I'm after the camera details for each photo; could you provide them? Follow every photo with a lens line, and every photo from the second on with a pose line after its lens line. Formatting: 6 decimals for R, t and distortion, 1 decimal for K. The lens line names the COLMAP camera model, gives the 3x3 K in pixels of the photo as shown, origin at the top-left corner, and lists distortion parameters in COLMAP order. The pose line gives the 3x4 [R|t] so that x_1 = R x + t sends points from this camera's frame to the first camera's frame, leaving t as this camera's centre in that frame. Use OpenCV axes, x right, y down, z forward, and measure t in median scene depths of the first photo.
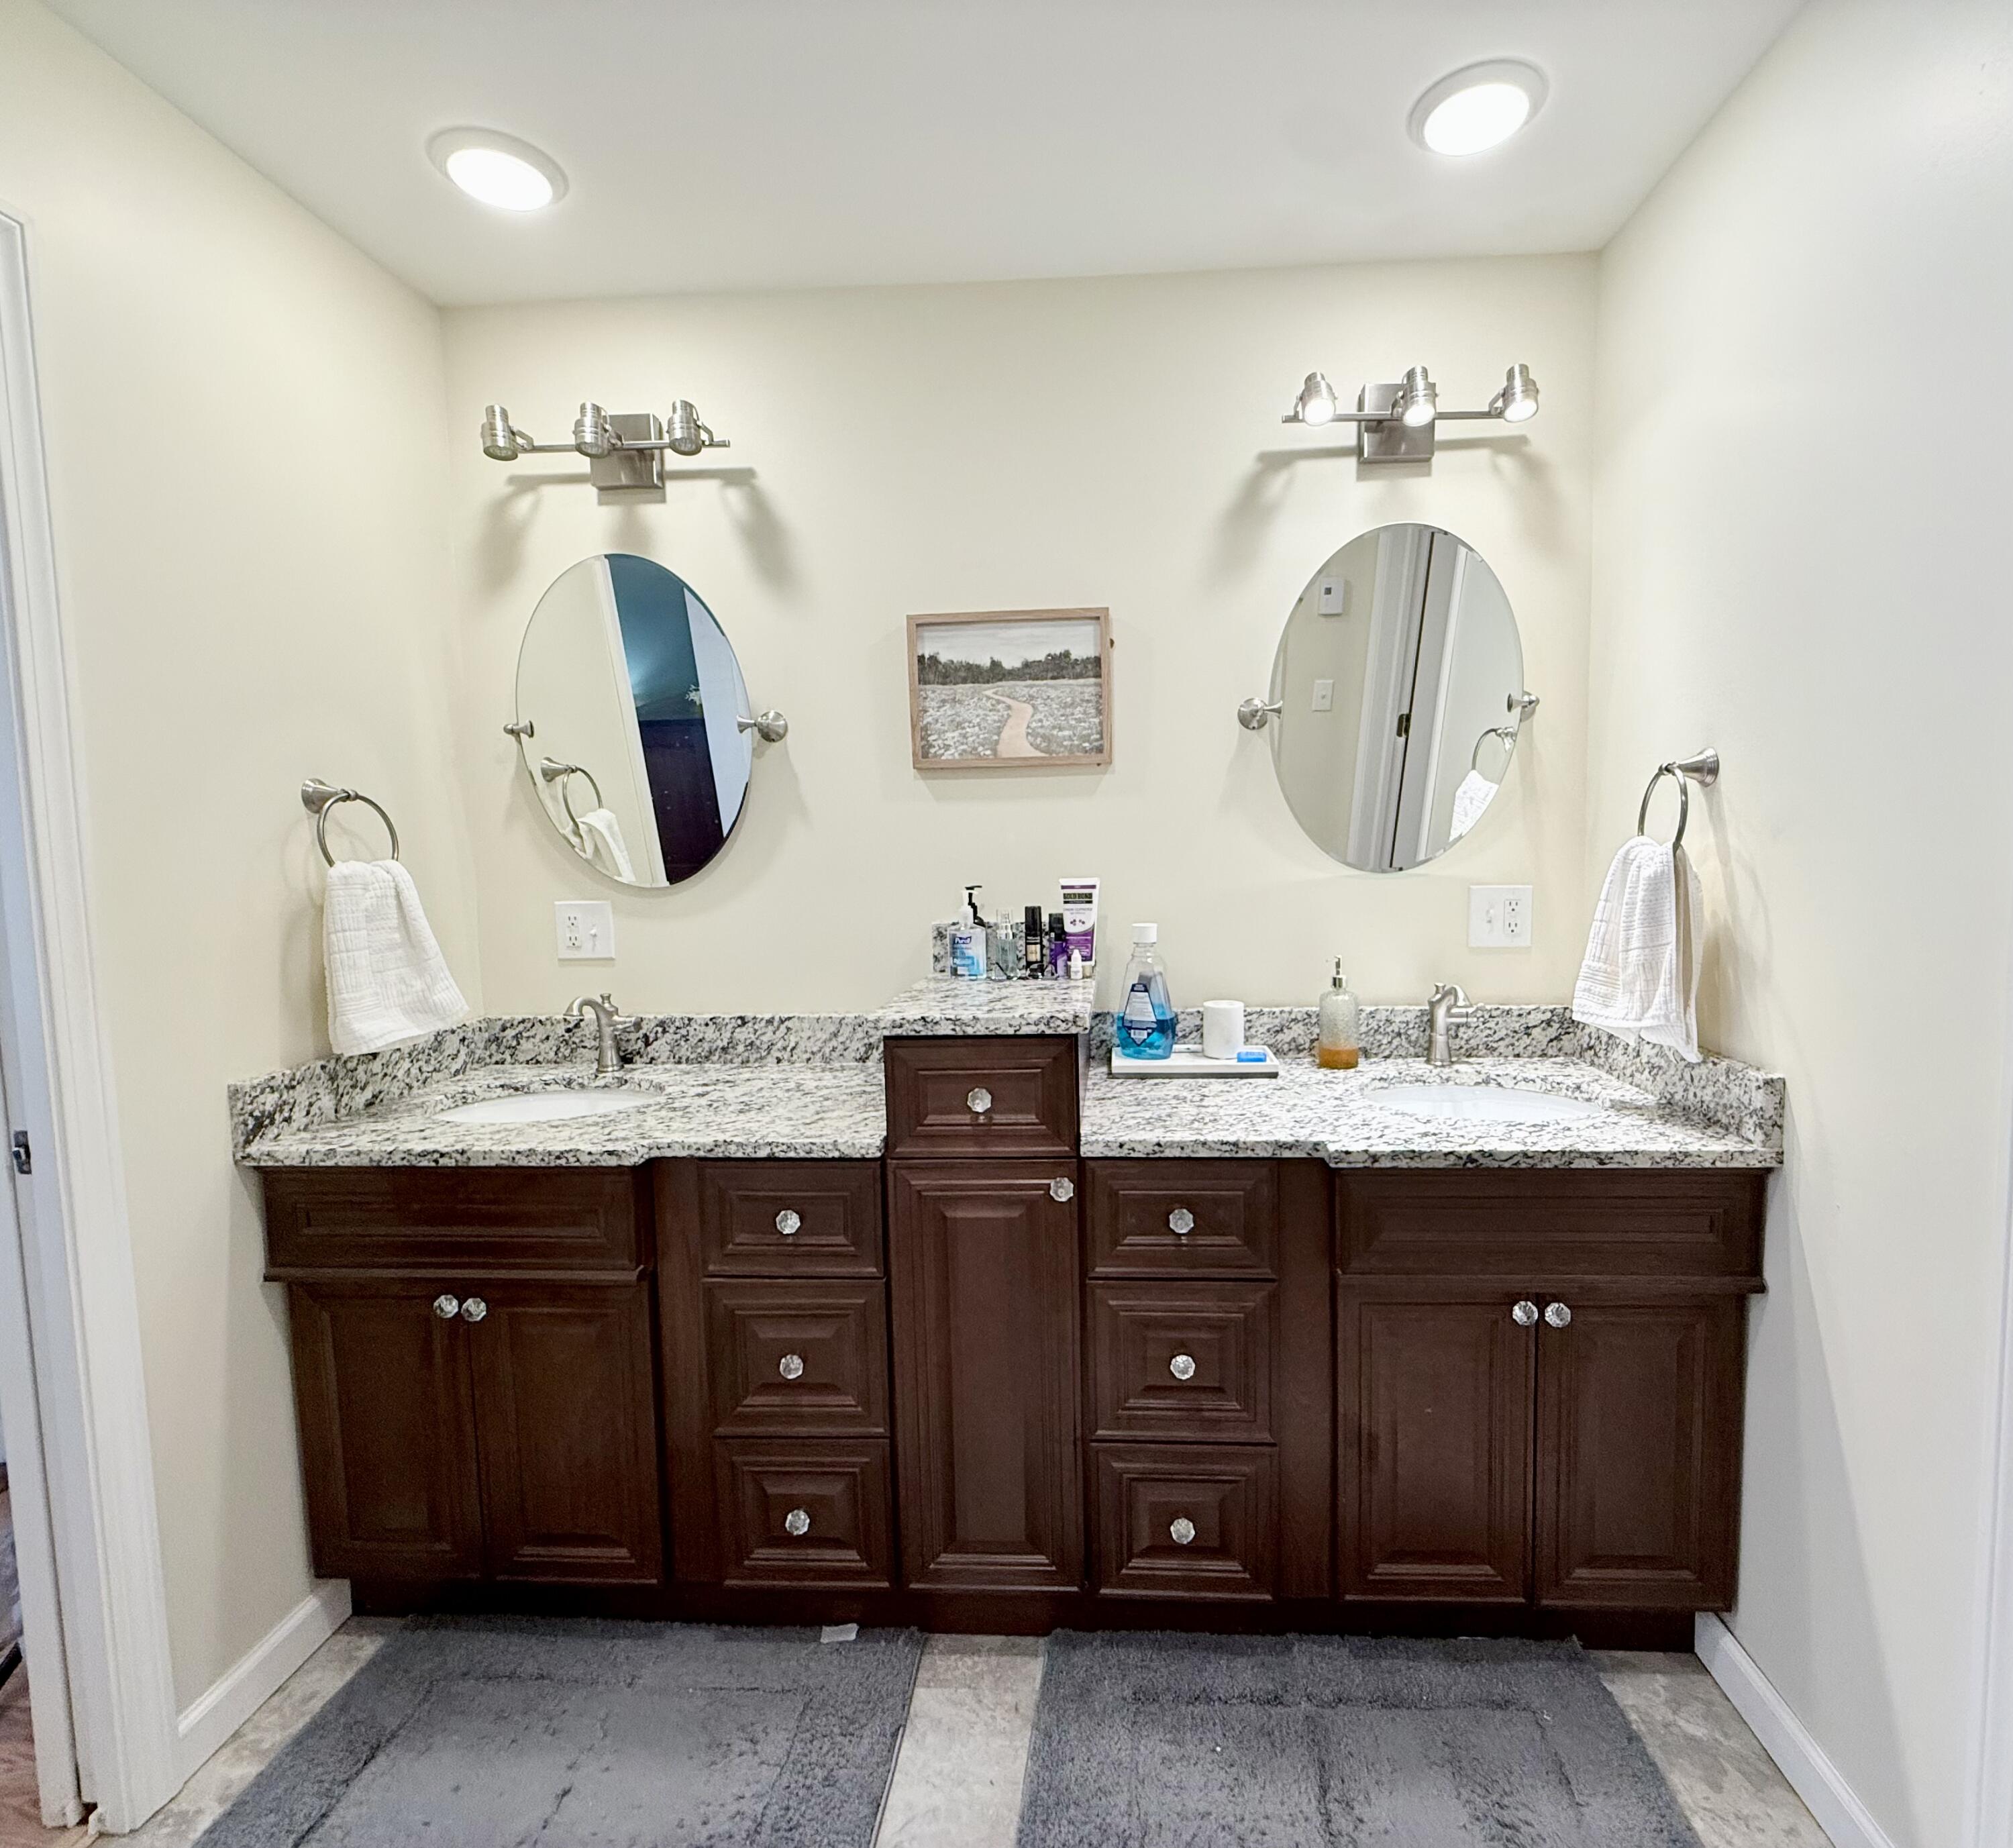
lens RADIAL K [[984.3, 0, 1011.0], [0, 984.3, 927.7], [0, 0, 1]] dist [0.000883, -0.000270]
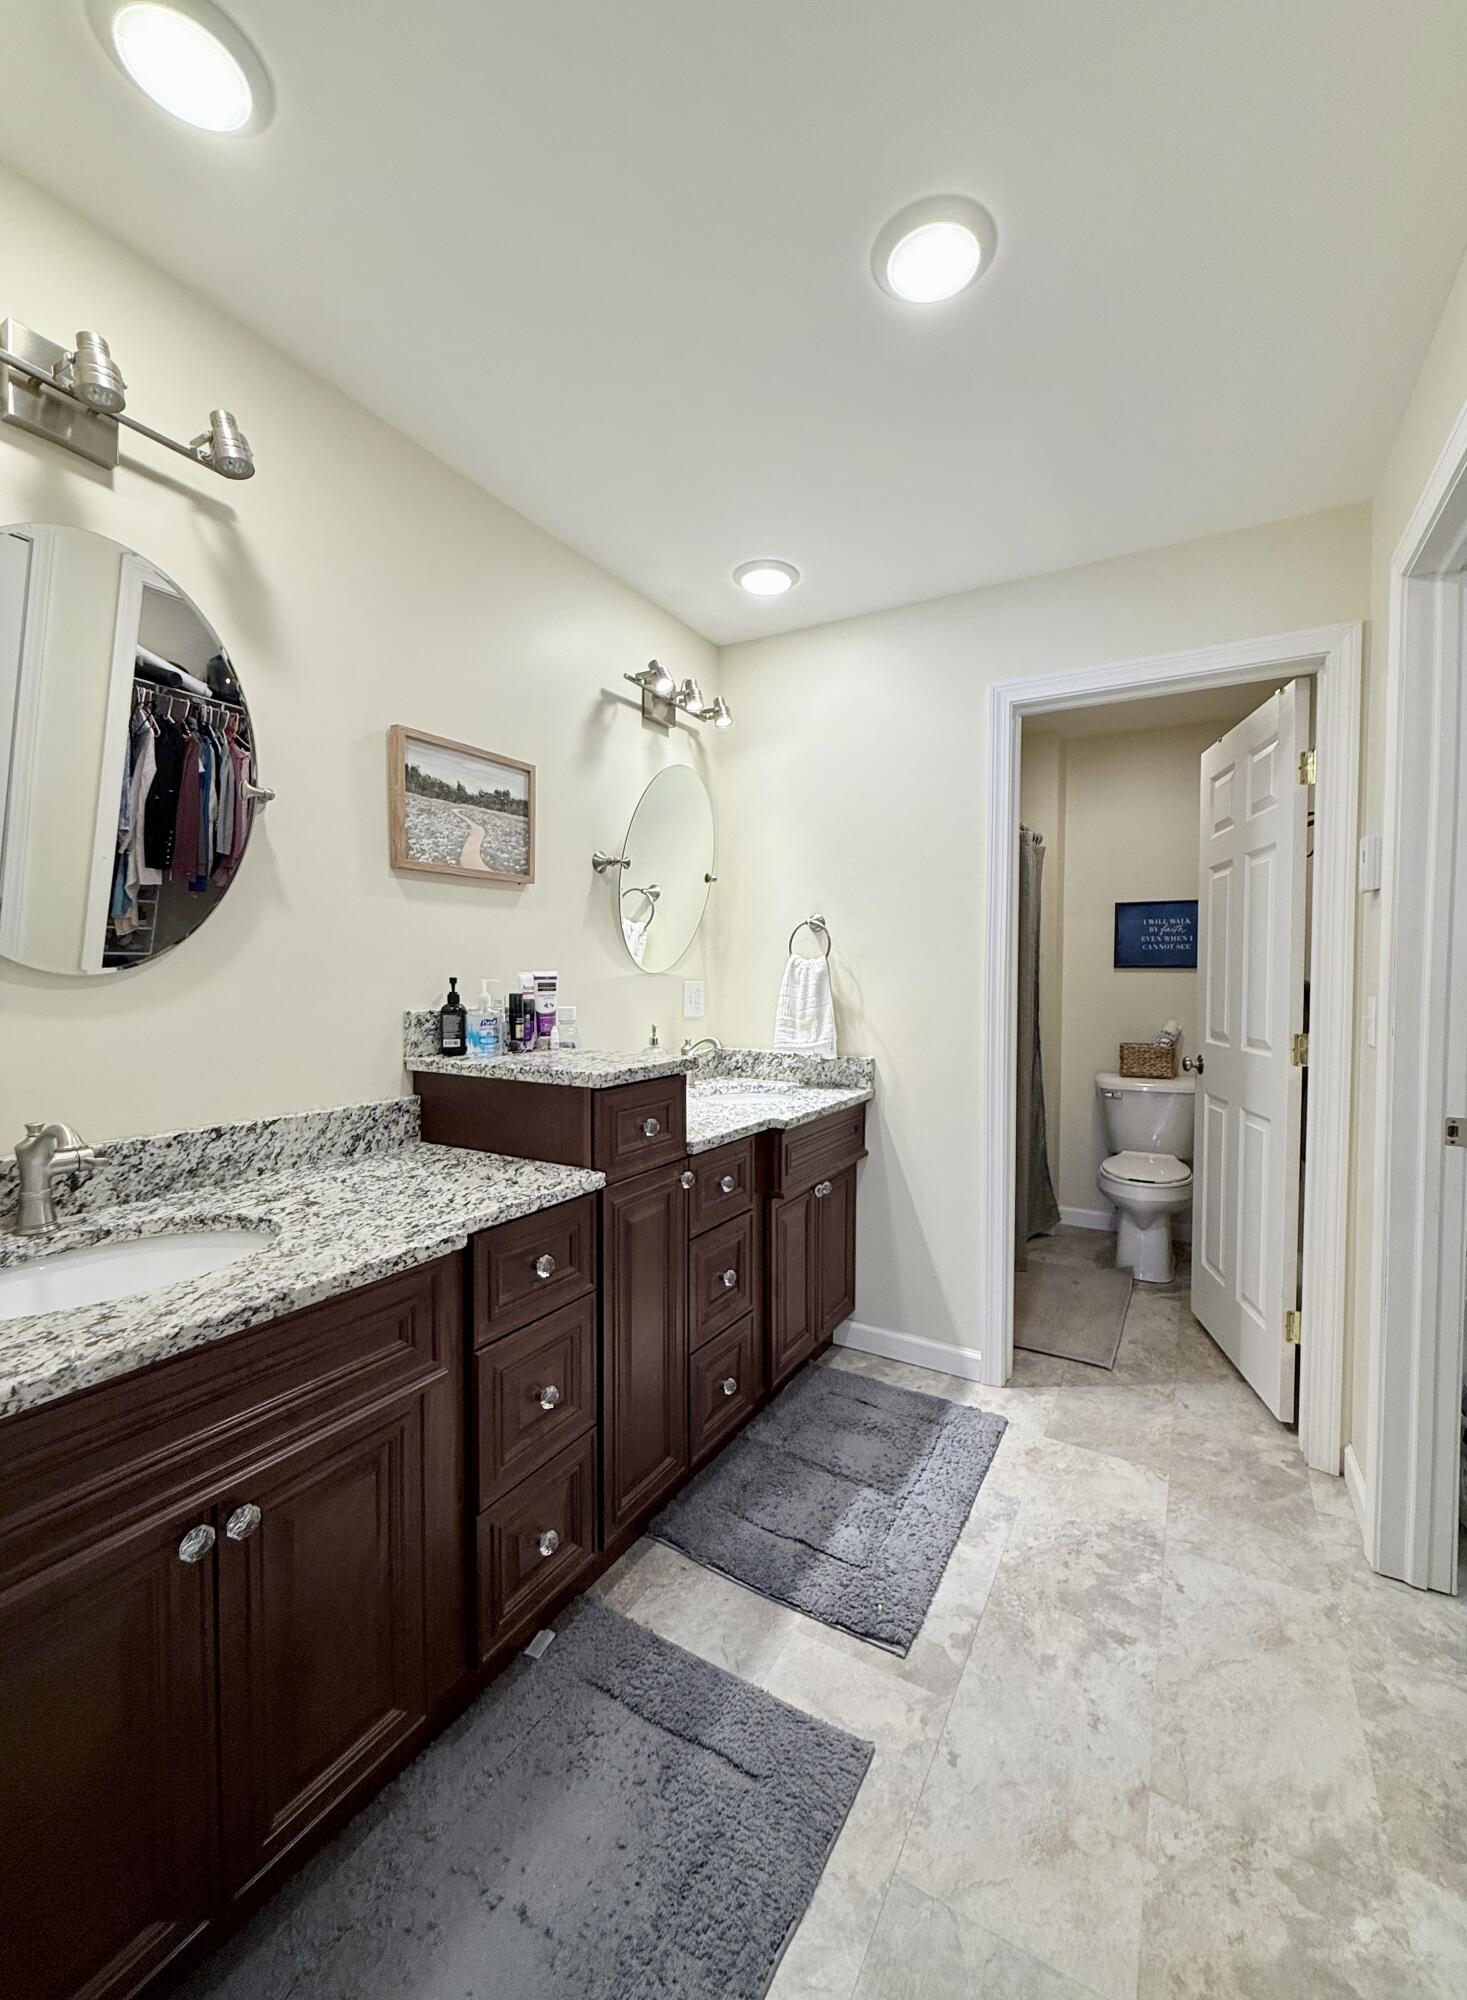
lens RADIAL K [[842.2, 0, 733.5], [0, 842.2, 1000.0], [0, 0, 1]] dist [0.001065, 0.000539]
pose [[0.425121, -0.008123, 0.905100, -0.797197], [0.062185, 0.997859, -0.020253, 0.023970], [-0.902998, 0.064894, 0.424716, 0.303908]]
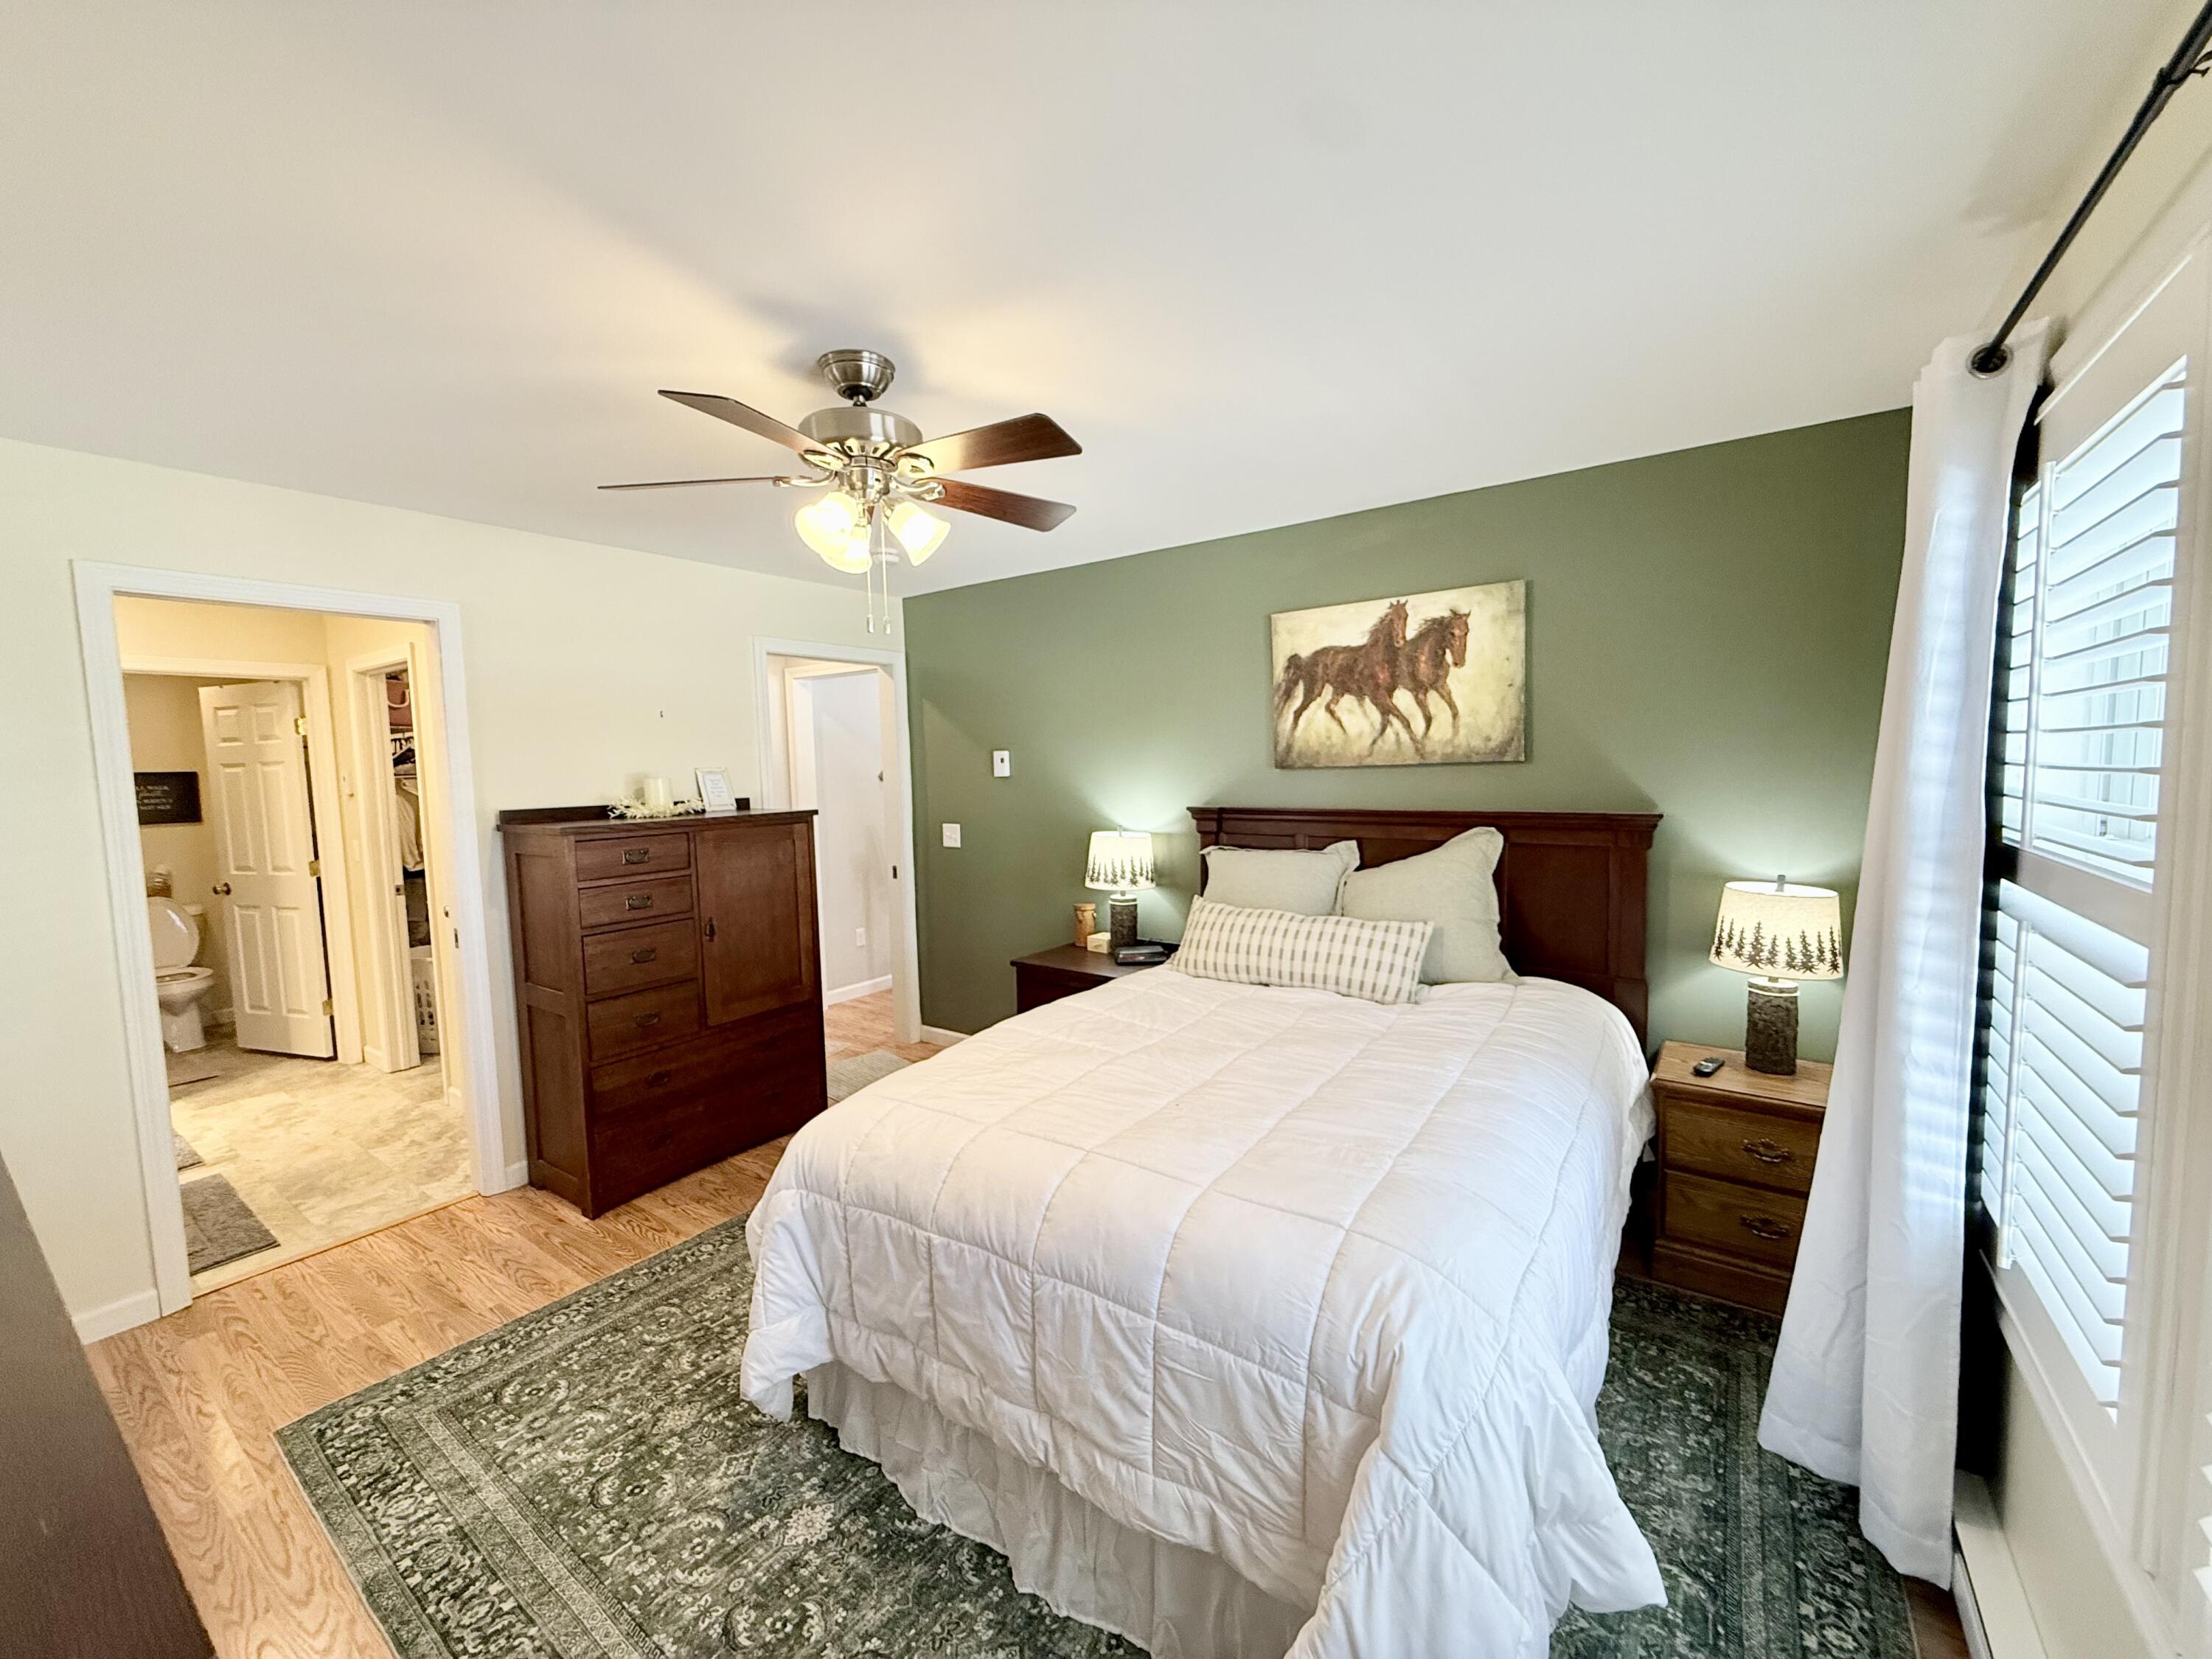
lens RADIAL K [[856.3, 0, 1106.0], [0, 856.3, 829.5], [0, 0, 1]] dist [-0.024241, -0.000174]
pose [[-0.858527, 0.009281, 0.512684, -2.355463], [0.088290, 0.987579, 0.129970, -0.086552], [-0.505110, 0.156847, -0.848683, 0.893501]]
